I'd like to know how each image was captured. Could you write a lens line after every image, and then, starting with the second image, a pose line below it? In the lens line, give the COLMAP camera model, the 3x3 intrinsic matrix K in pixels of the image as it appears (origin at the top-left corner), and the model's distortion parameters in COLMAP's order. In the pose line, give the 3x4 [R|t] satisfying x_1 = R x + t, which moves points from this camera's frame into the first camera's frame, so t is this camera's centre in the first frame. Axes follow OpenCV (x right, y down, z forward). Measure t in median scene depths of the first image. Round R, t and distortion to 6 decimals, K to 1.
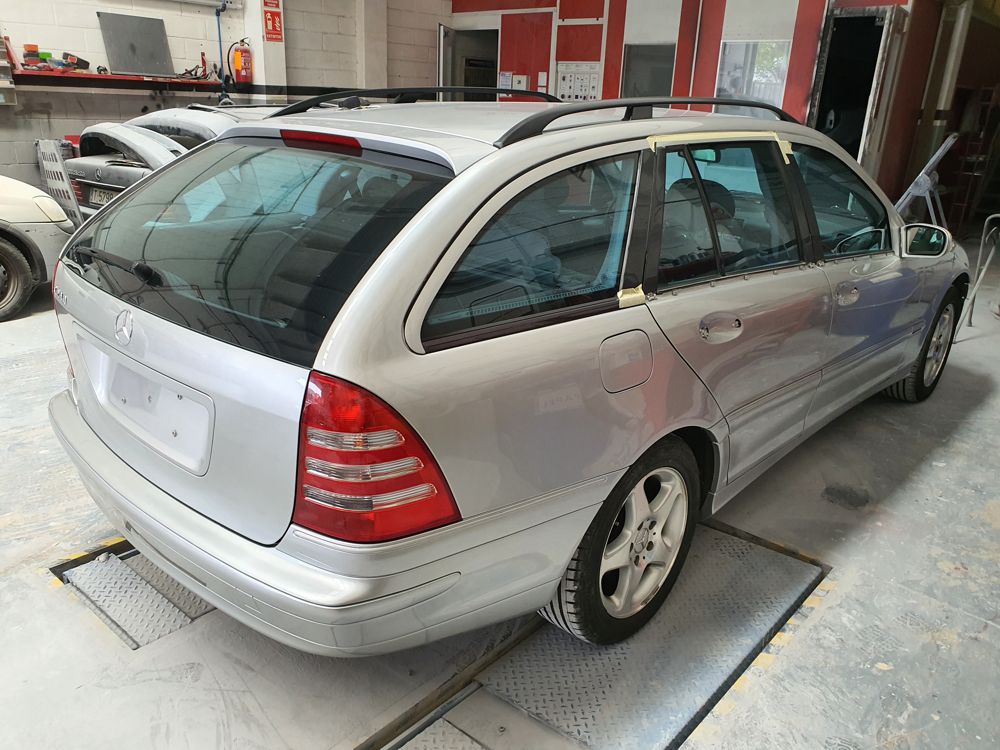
lens RADIAL K [[778.4, 0, 497.8], [0, 778.4, 375.7], [0, 0, 1]] dist [-0.007913, 0.036632]
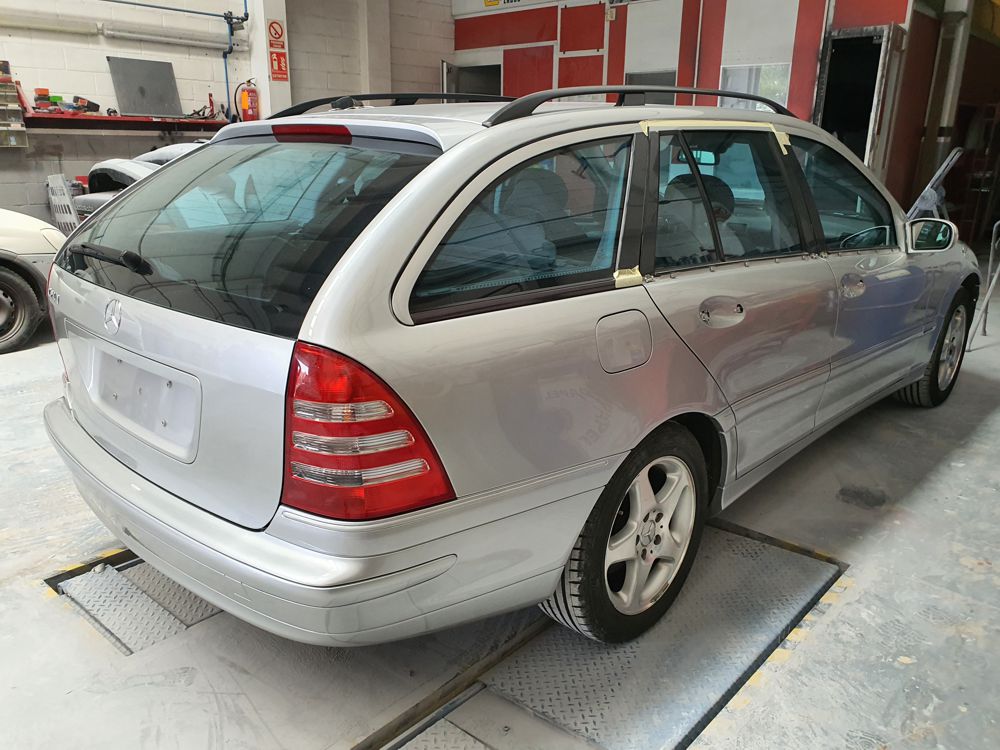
lens RADIAL K [[782.1, 0, 498.4], [0, 782.1, 377.7], [0, 0, 1]] dist [-0.010034, 0.037953]
pose [[0.999584, -0.024253, -0.015579, 0.015978], [0.023455, 0.998497, -0.049538, 0.053981], [0.016757, 0.049152, 0.998651, 0.014286]]
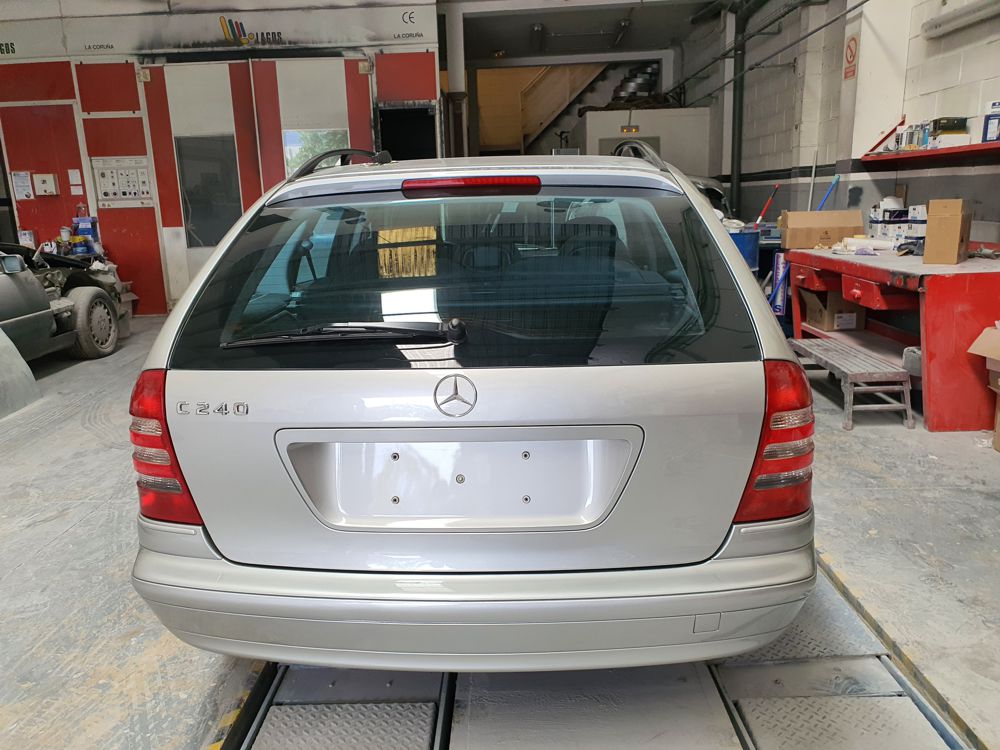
lens RADIAL K [[780.1, 0, 498.5], [0, 780.1, 374.9], [0, 0, 1]] dist [-0.008745, 0.047066]
pose [[0.764738, -0.205883, 0.610564, -0.665852], [0.276973, 0.960603, -0.022995, -0.035396], [-0.581775, 0.186694, 0.791633, 0.209077]]
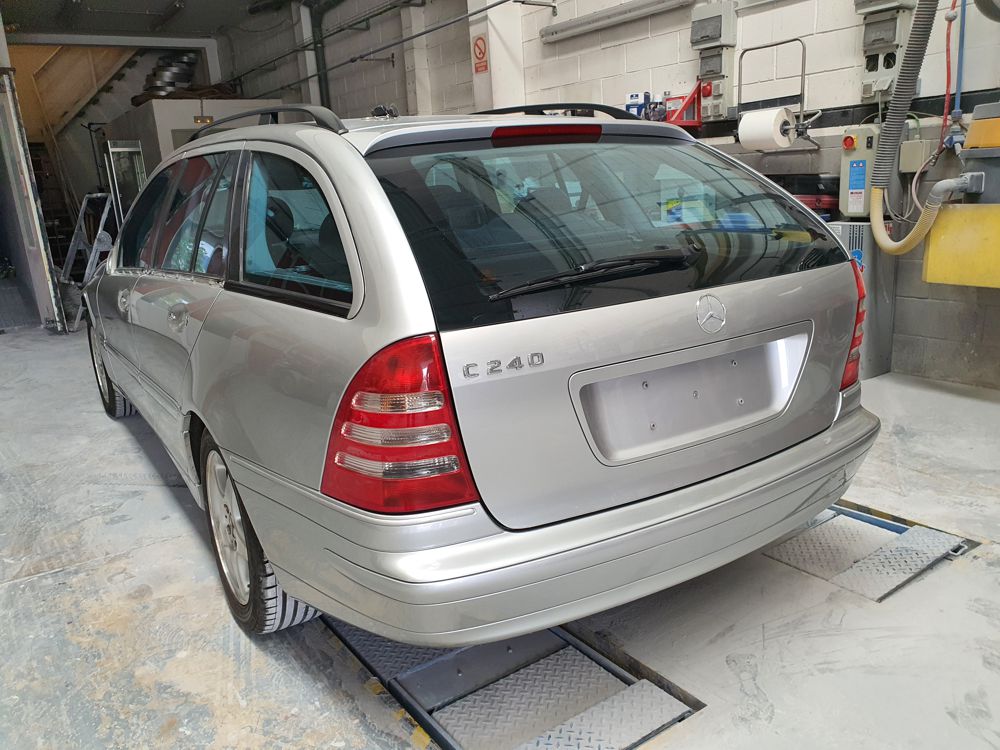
lens RADIAL K [[780.1, 0, 498.5], [0, 780.1, 374.9], [0, 0, 1]] dist [-0.008745, 0.047066]
pose [[0.250971, -0.296293, 0.921533, -0.987005], [0.395312, 0.900370, 0.181829, -0.183401], [-0.883596, 0.318660, 0.343095, 0.647066]]
